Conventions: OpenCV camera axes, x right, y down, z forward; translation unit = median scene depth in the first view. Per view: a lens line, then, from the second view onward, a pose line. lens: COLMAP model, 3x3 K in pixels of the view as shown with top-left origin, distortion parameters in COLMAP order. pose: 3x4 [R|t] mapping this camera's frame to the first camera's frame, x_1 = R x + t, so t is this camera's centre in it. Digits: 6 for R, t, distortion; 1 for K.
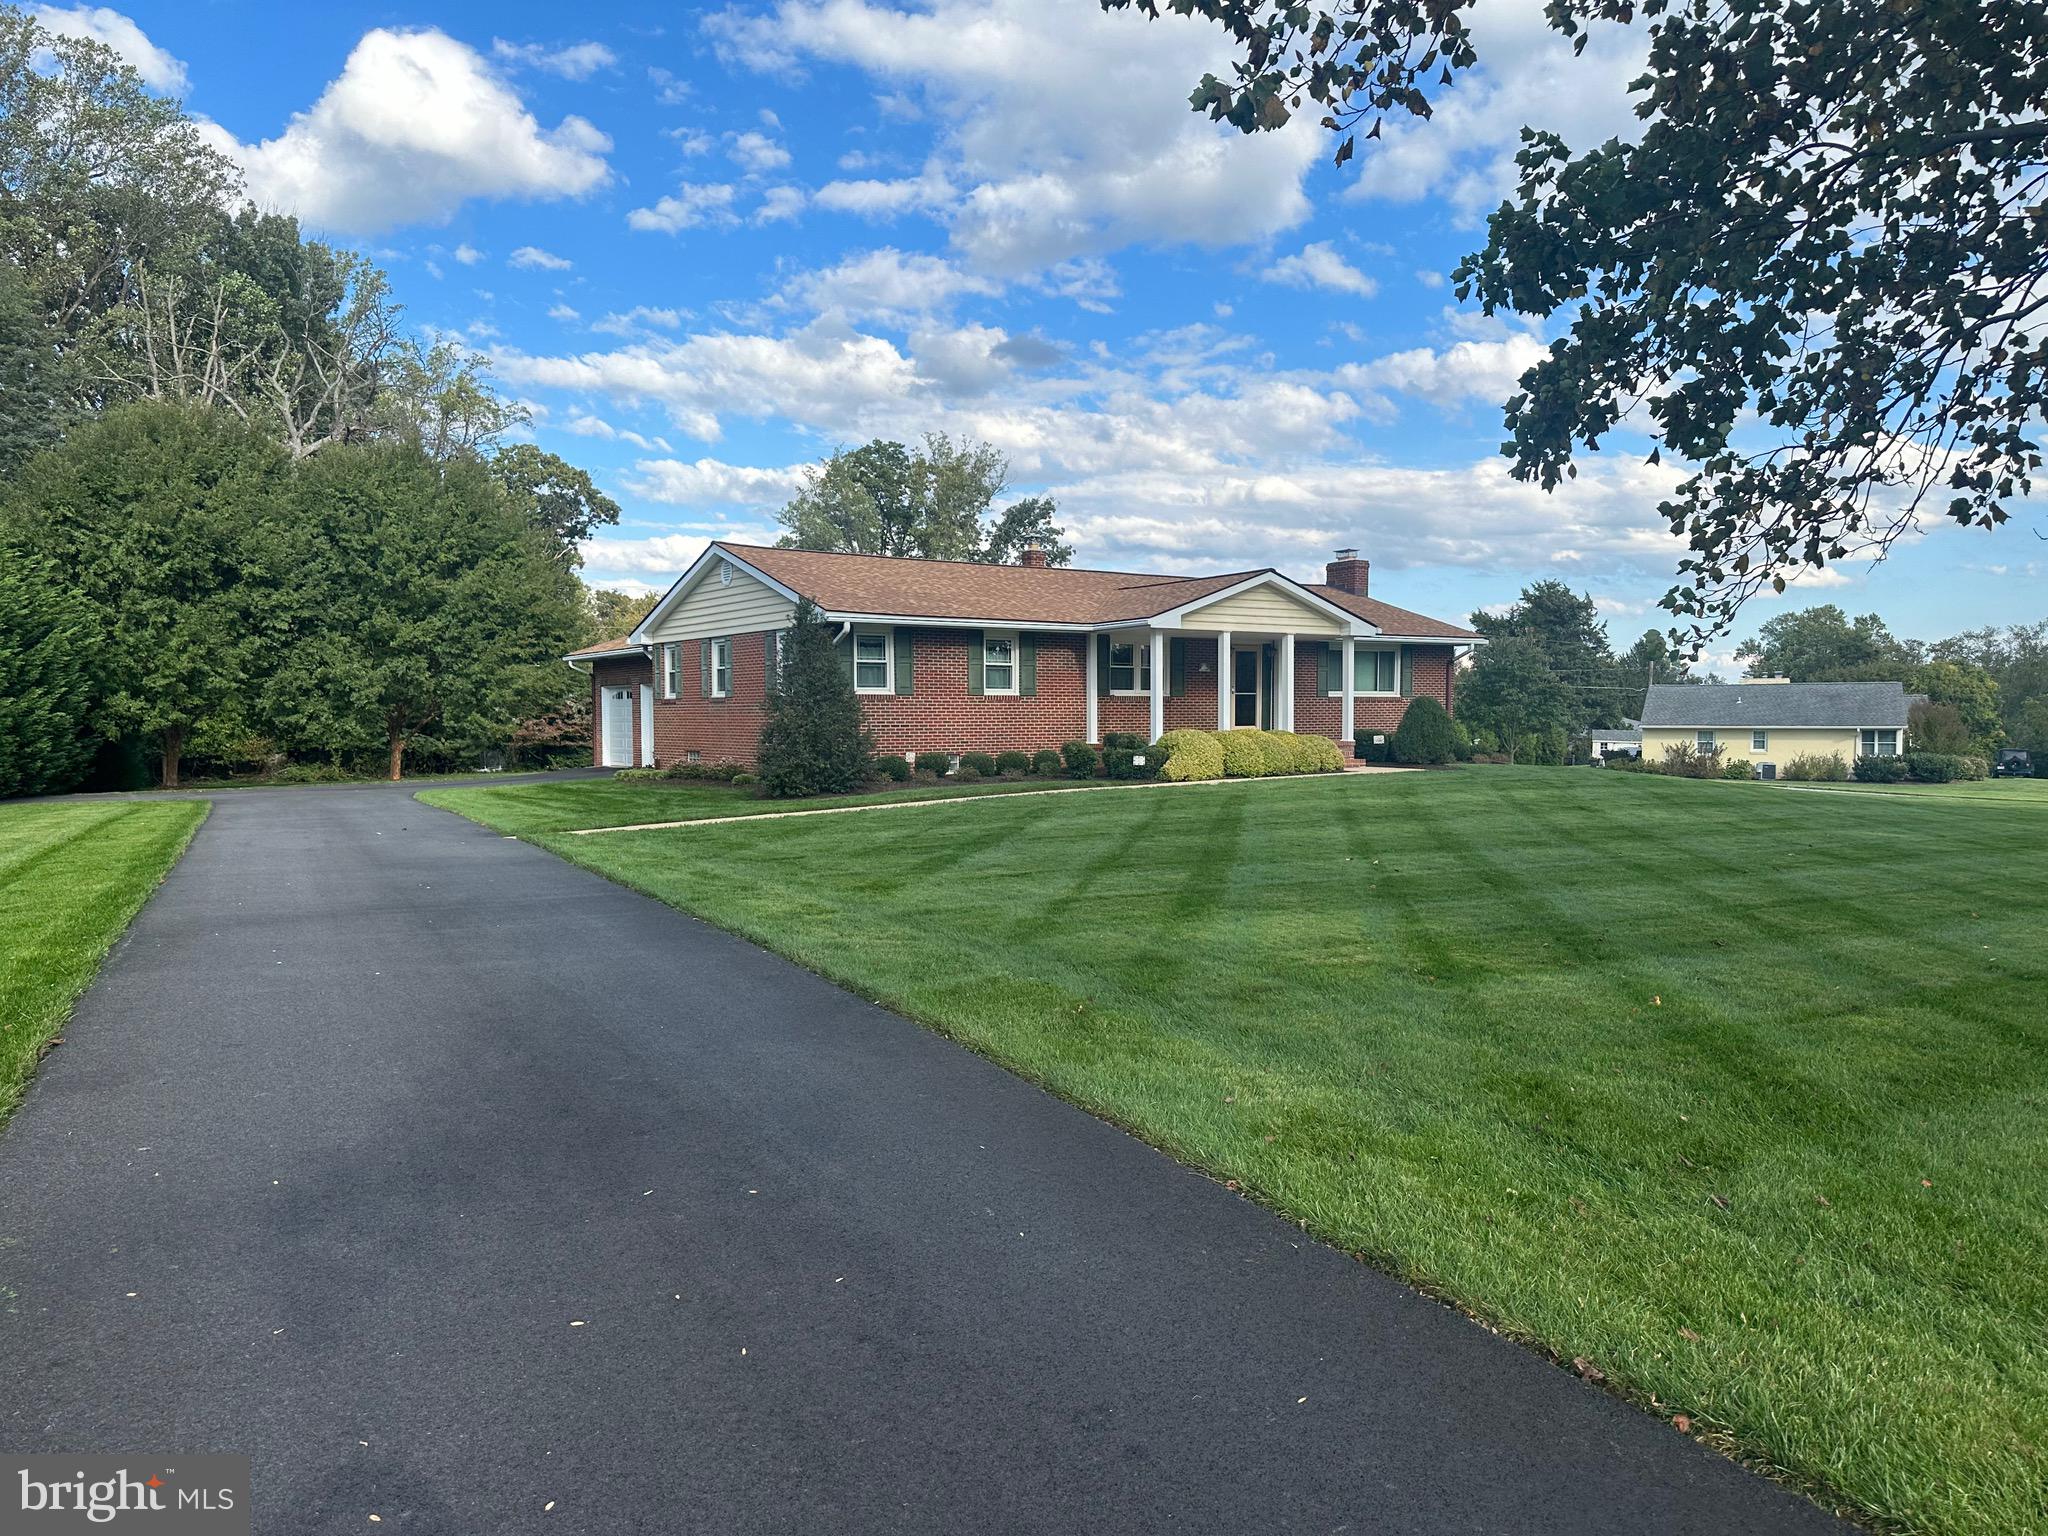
lens RADIAL K [[1427.3, 0, 1033.8], [0, 1427.3, 773.9], [0, 0, 1]] dist [0.066461, -0.072732]
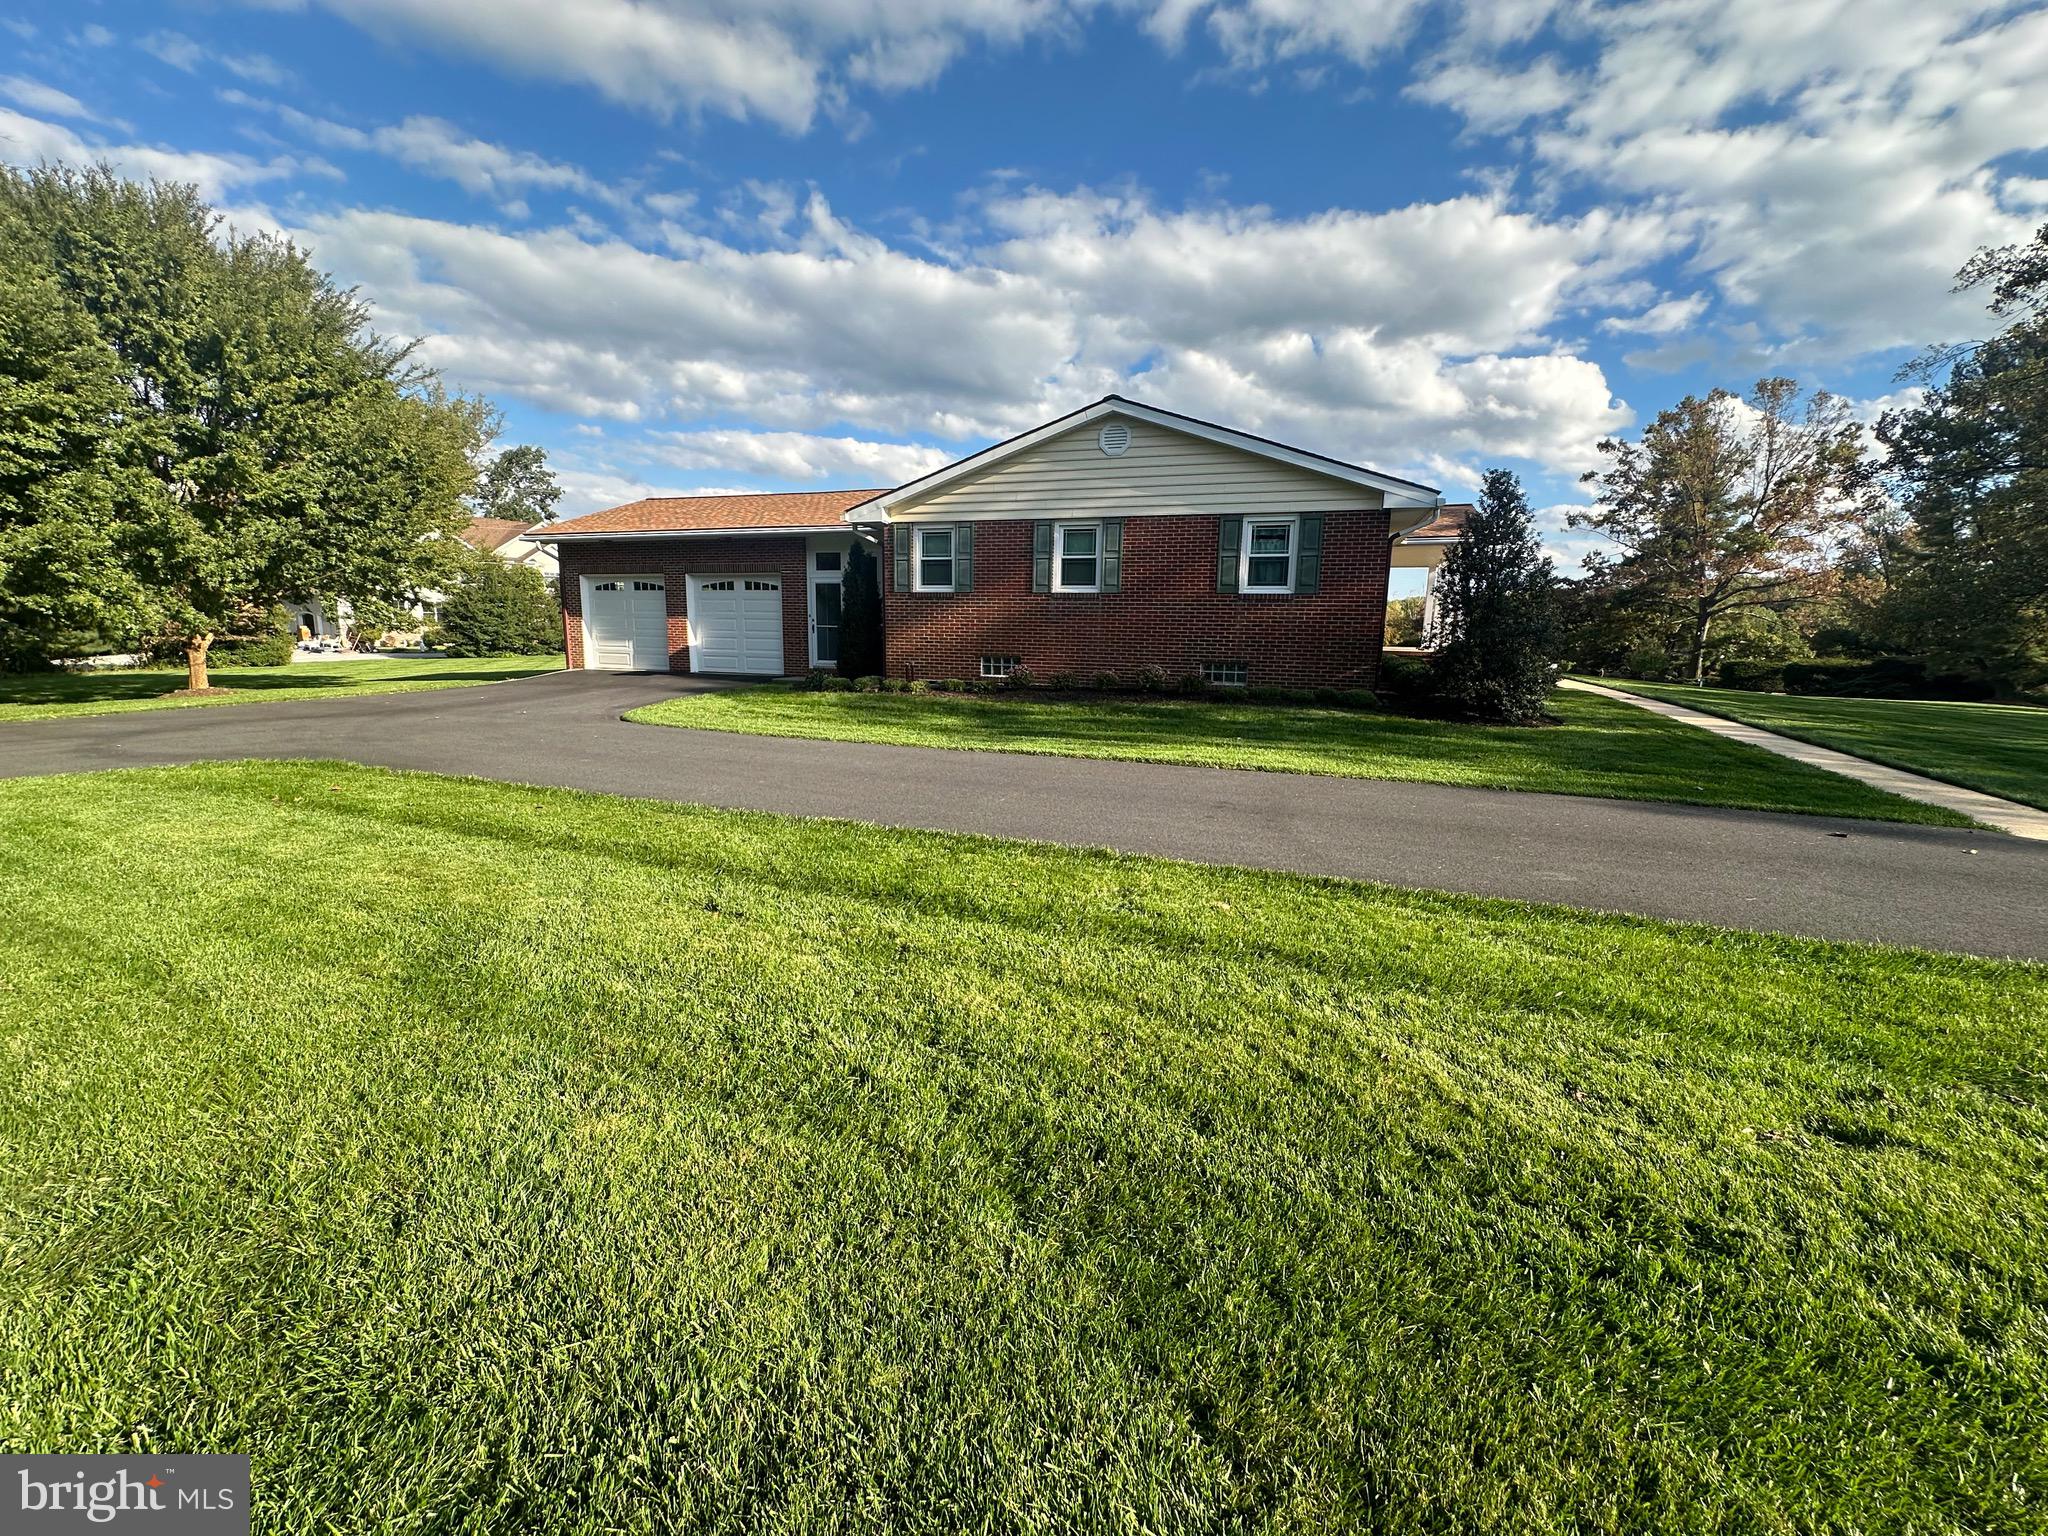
lens RADIAL K [[818.4, 0, 1028.3], [0, 818.4, 755.4], [0, 0, 1]] dist [-0.003353, 0.000728]
pose [[0.801175, -0.076104, 0.593571, -0.385567], [0.004280, 0.992584, 0.121487, -0.012471], [-0.598415, -0.094792, 0.795559, 0.450811]]
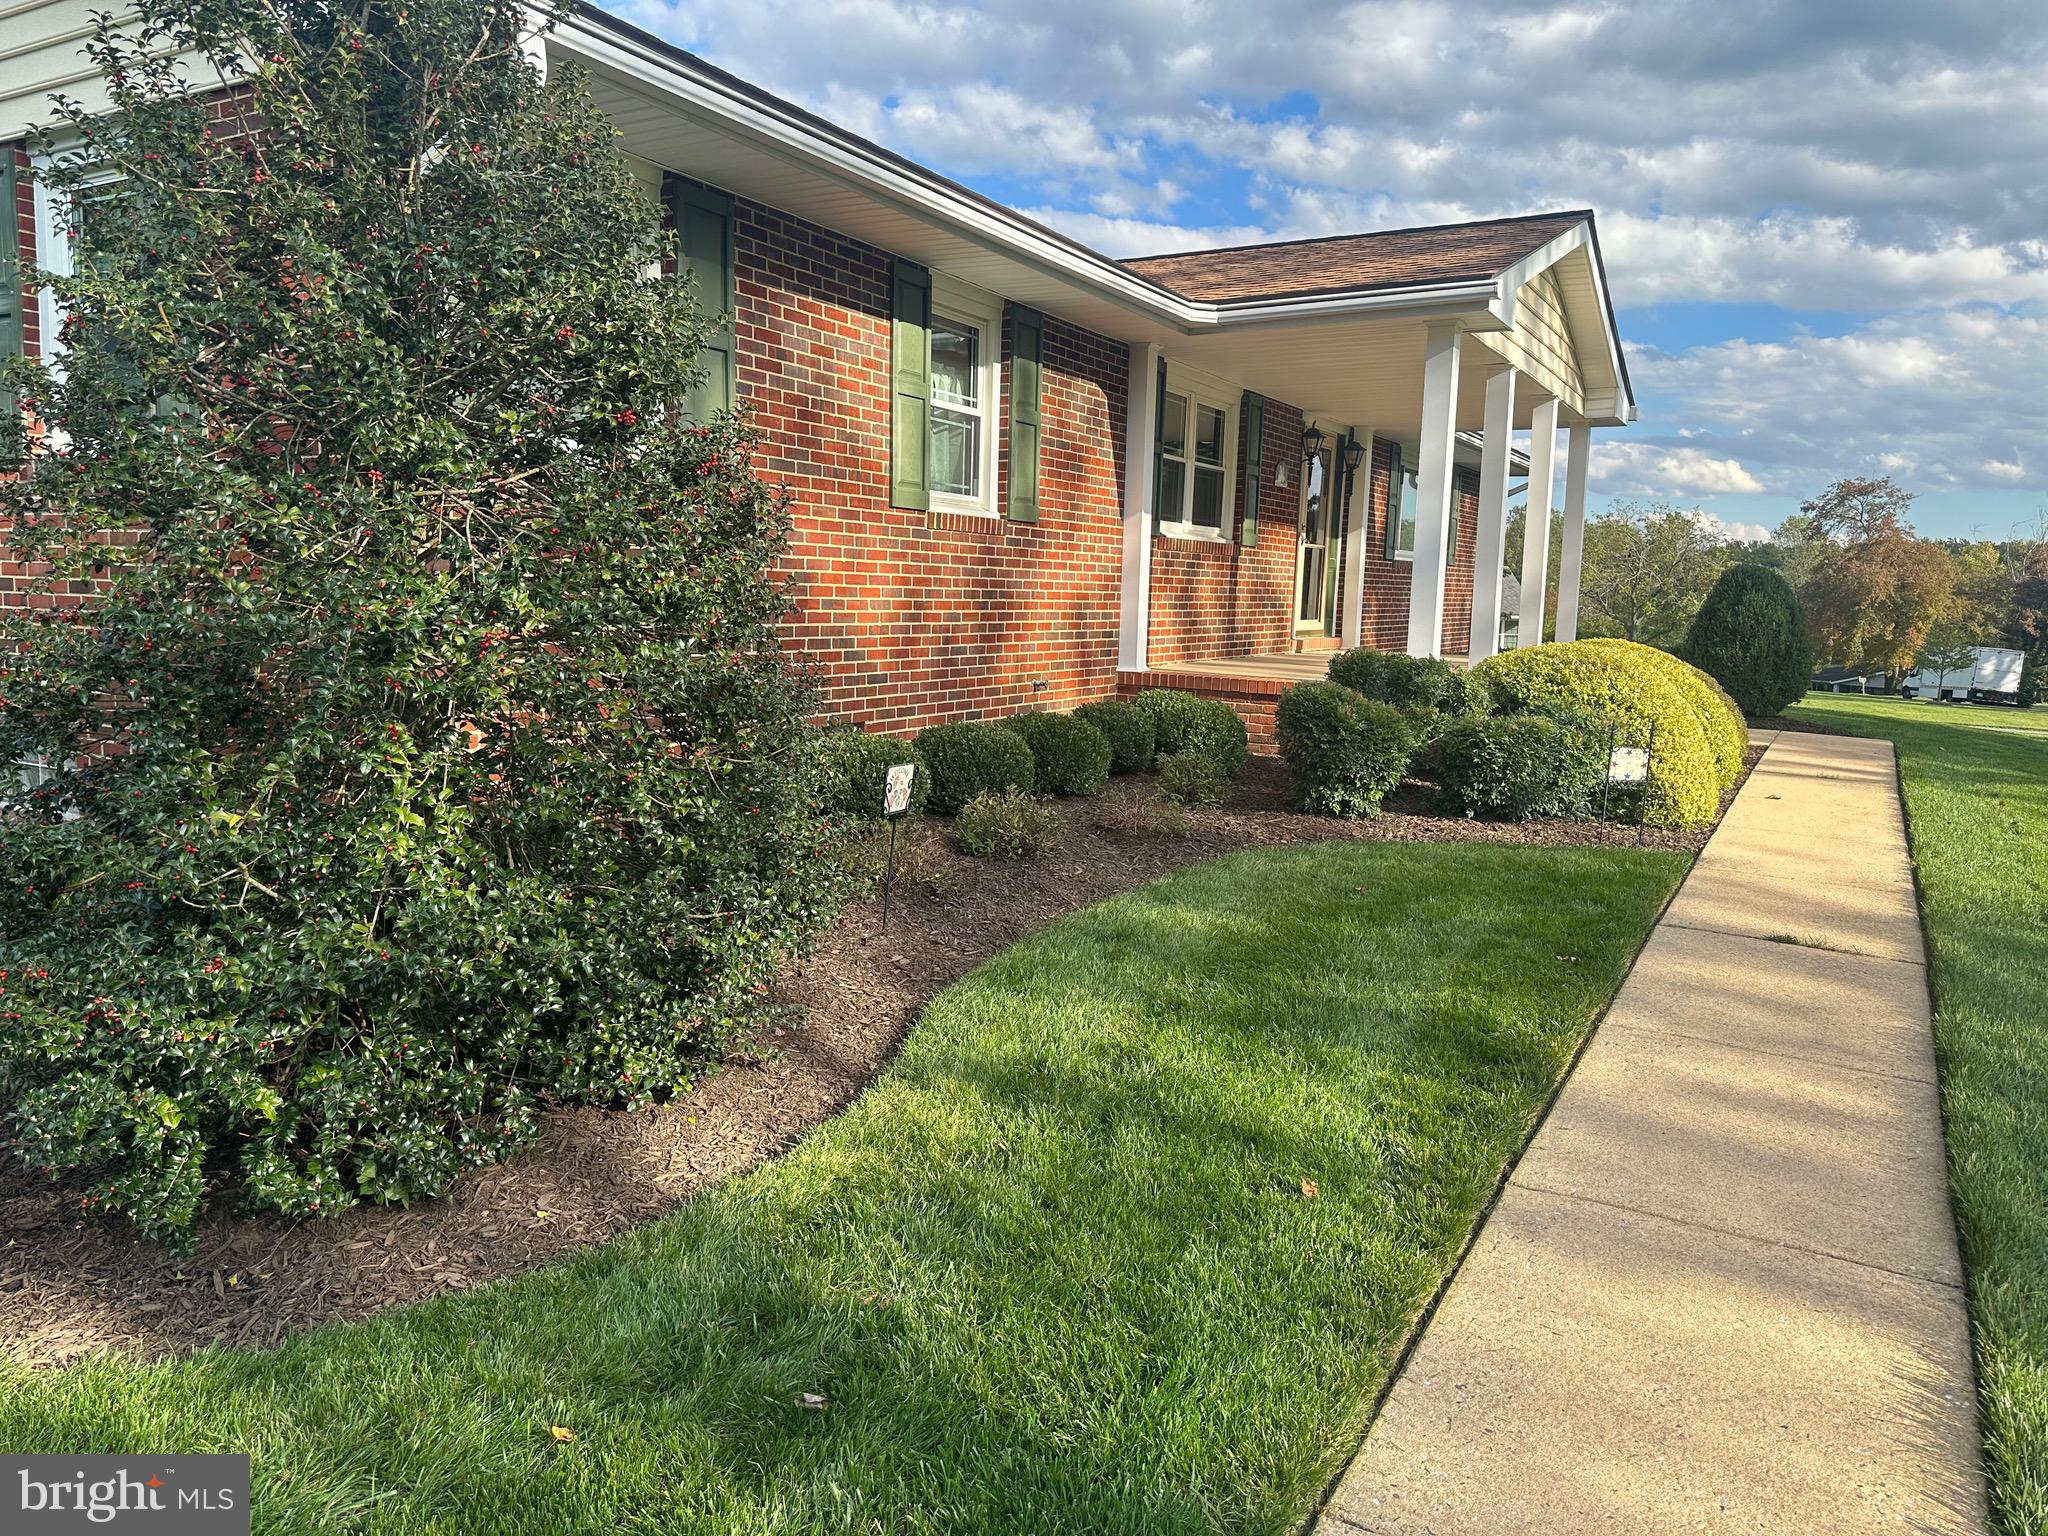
lens RADIAL K [[1427.3, 0, 1035.7], [0, 1427.3, 781.8], [0, 0, 1]] dist [0.066461, -0.072732]
pose [[0.899120, -0.028402, 0.436780, -0.093594], [-0.015618, 0.995175, 0.096861, -0.019491], [-0.437424, -0.093911, 0.894339, 0.486011]]
